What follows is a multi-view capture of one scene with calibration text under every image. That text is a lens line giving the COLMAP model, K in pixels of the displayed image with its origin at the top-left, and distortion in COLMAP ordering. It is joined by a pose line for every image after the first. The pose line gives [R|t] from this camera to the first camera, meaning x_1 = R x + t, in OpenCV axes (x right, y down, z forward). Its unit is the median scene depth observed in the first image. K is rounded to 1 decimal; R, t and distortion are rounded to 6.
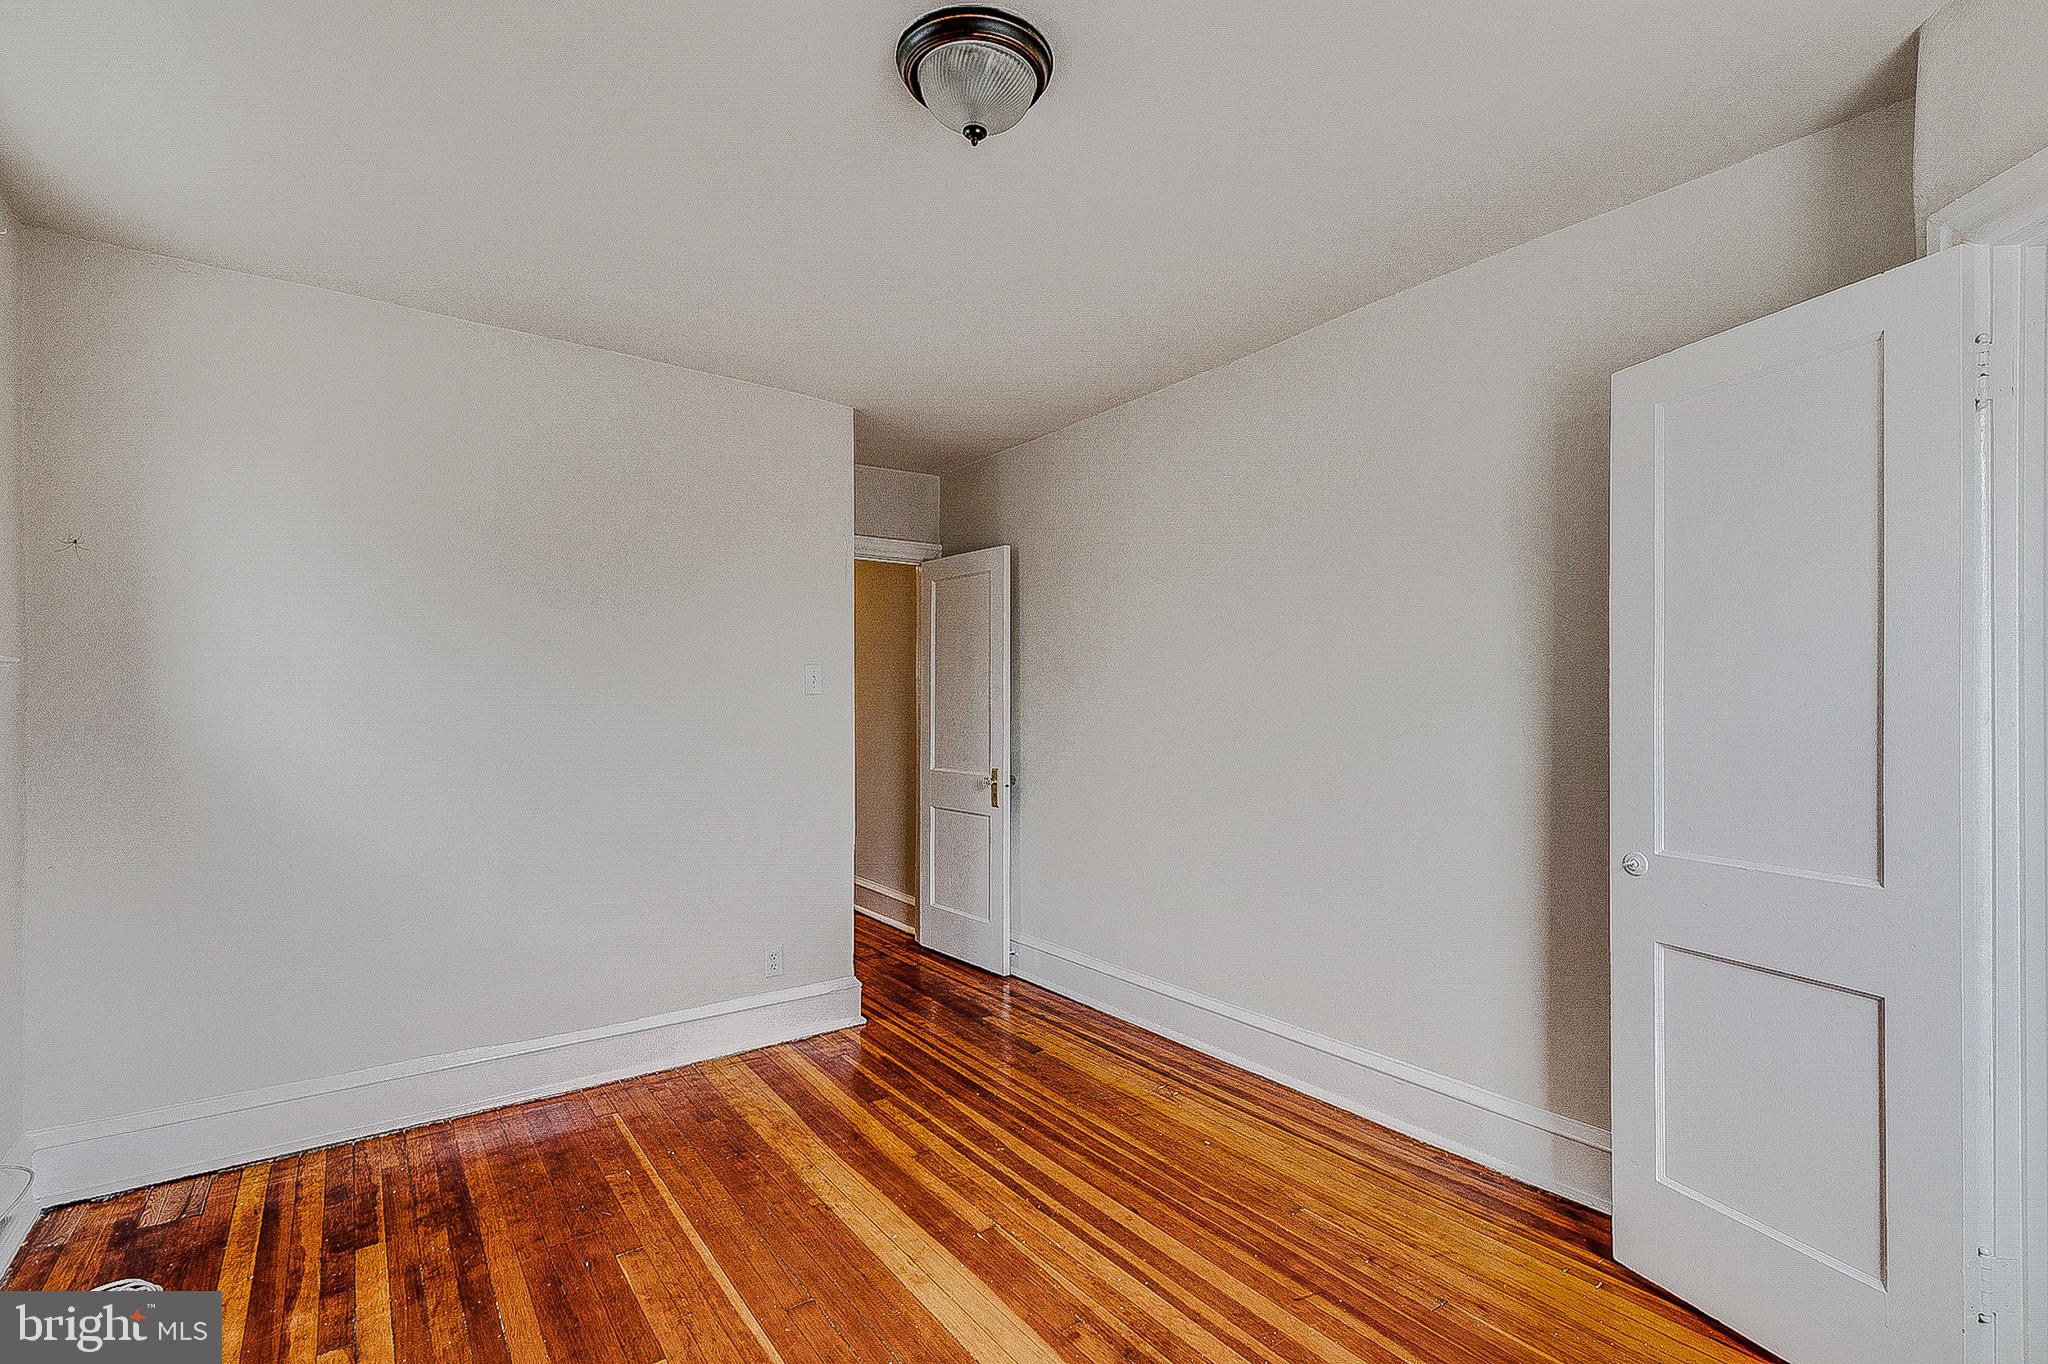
lens RADIAL K [[942.2, 0, 1031.8], [0, 942.2, 676.0], [0, 0, 1]] dist [-0.000514, -0.000216]
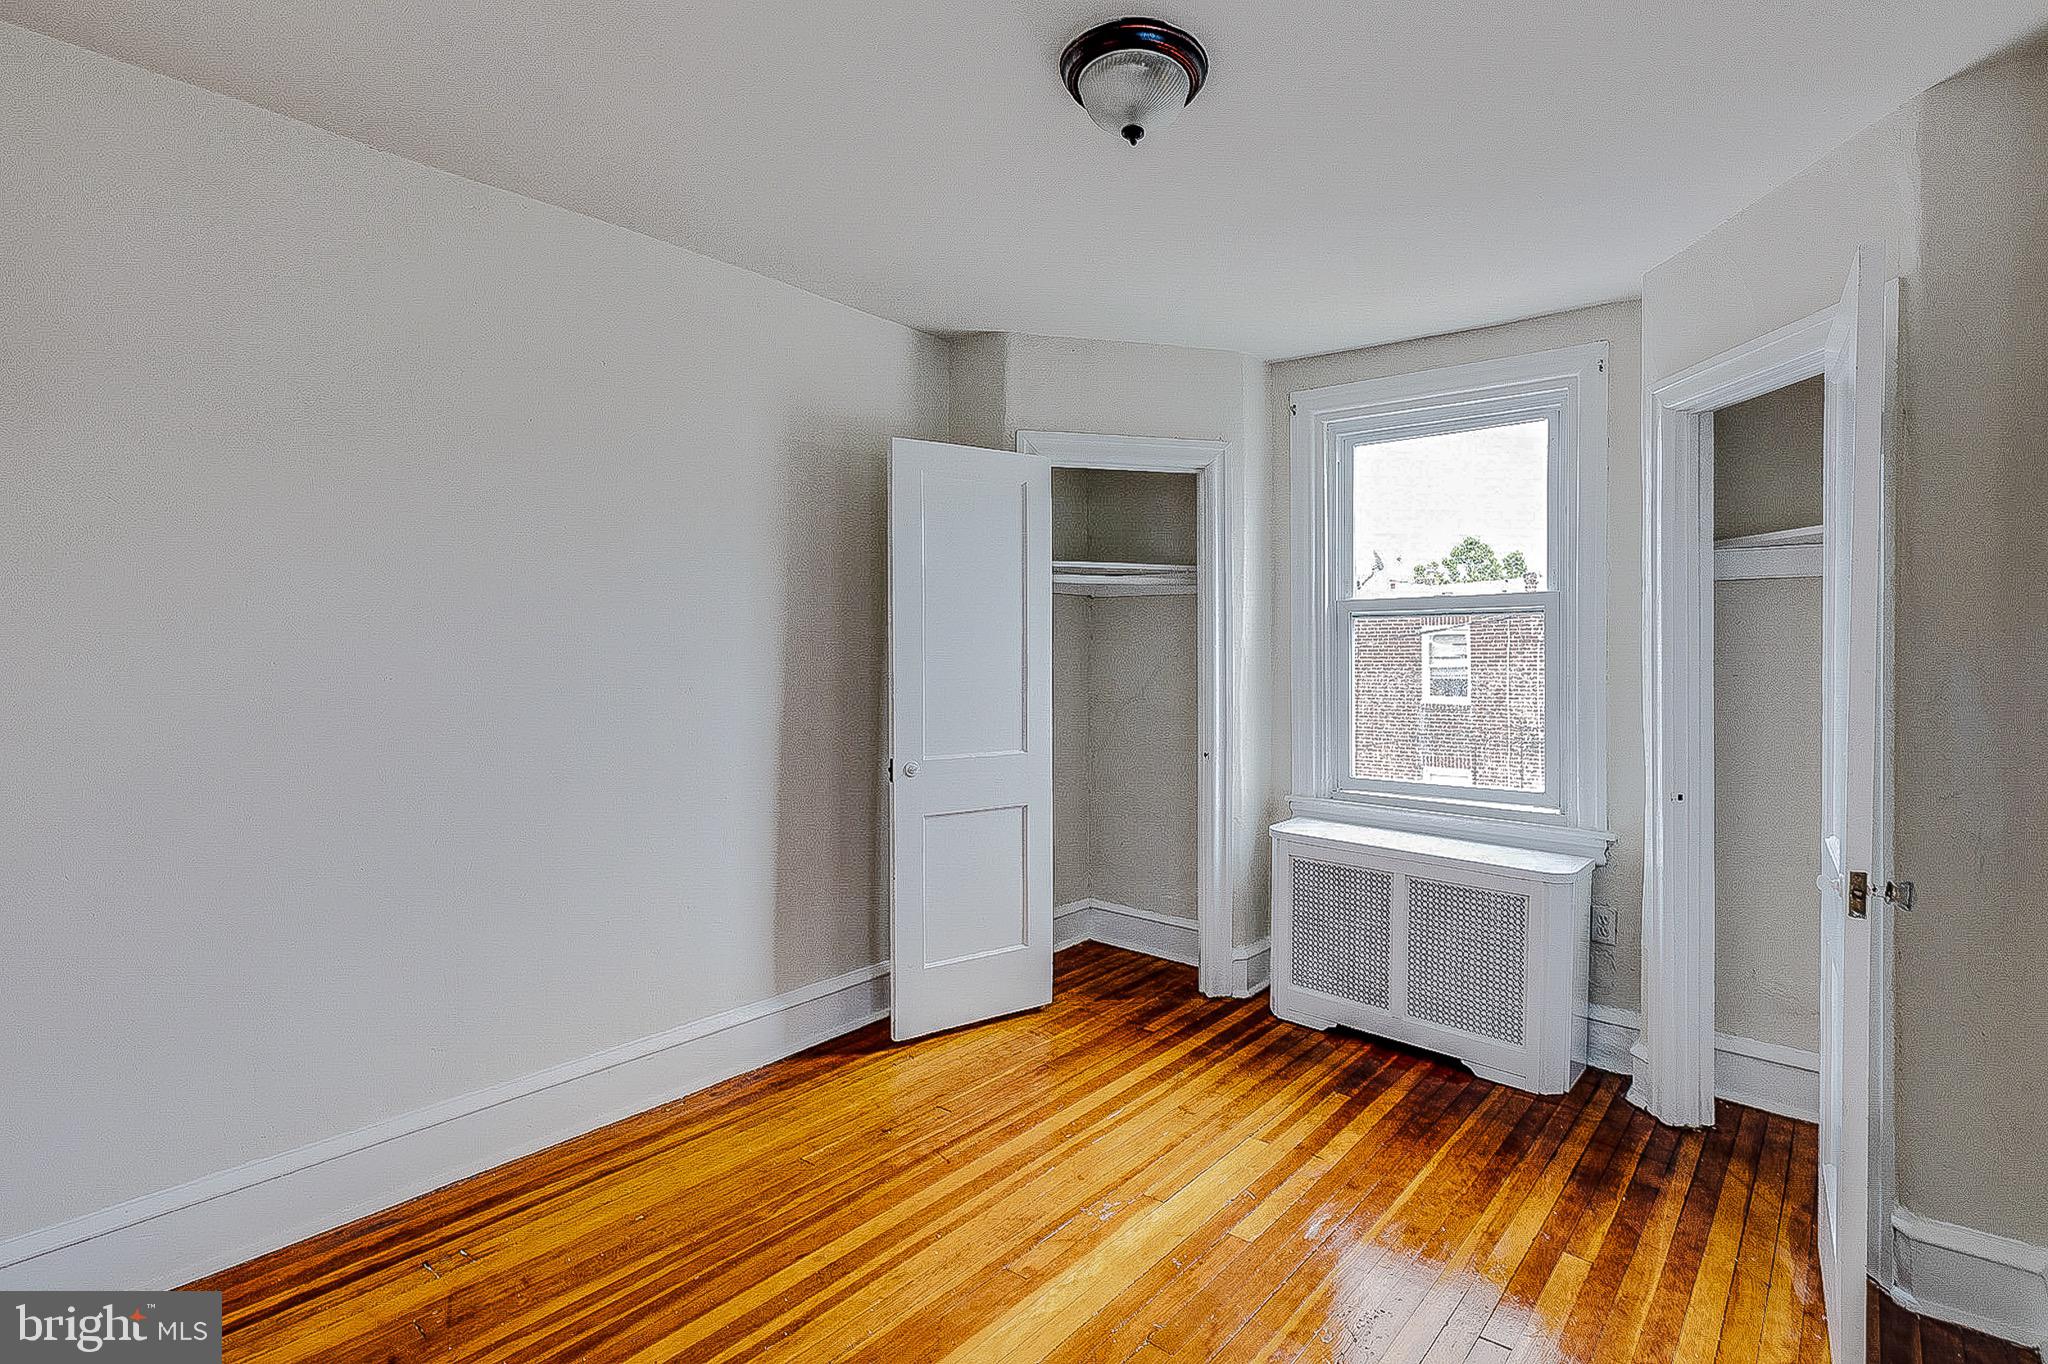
lens RADIAL K [[942.2, 0, 1031.8], [0, 942.2, 676.0], [0, 0, 1]] dist [-0.000514, -0.000216]
pose [[-0.211709, -0.018247, 0.977162, -0.741258], [-0.020044, 0.999696, 0.014326, 0.002048], [-0.977127, -0.016553, -0.212010, 0.916682]]
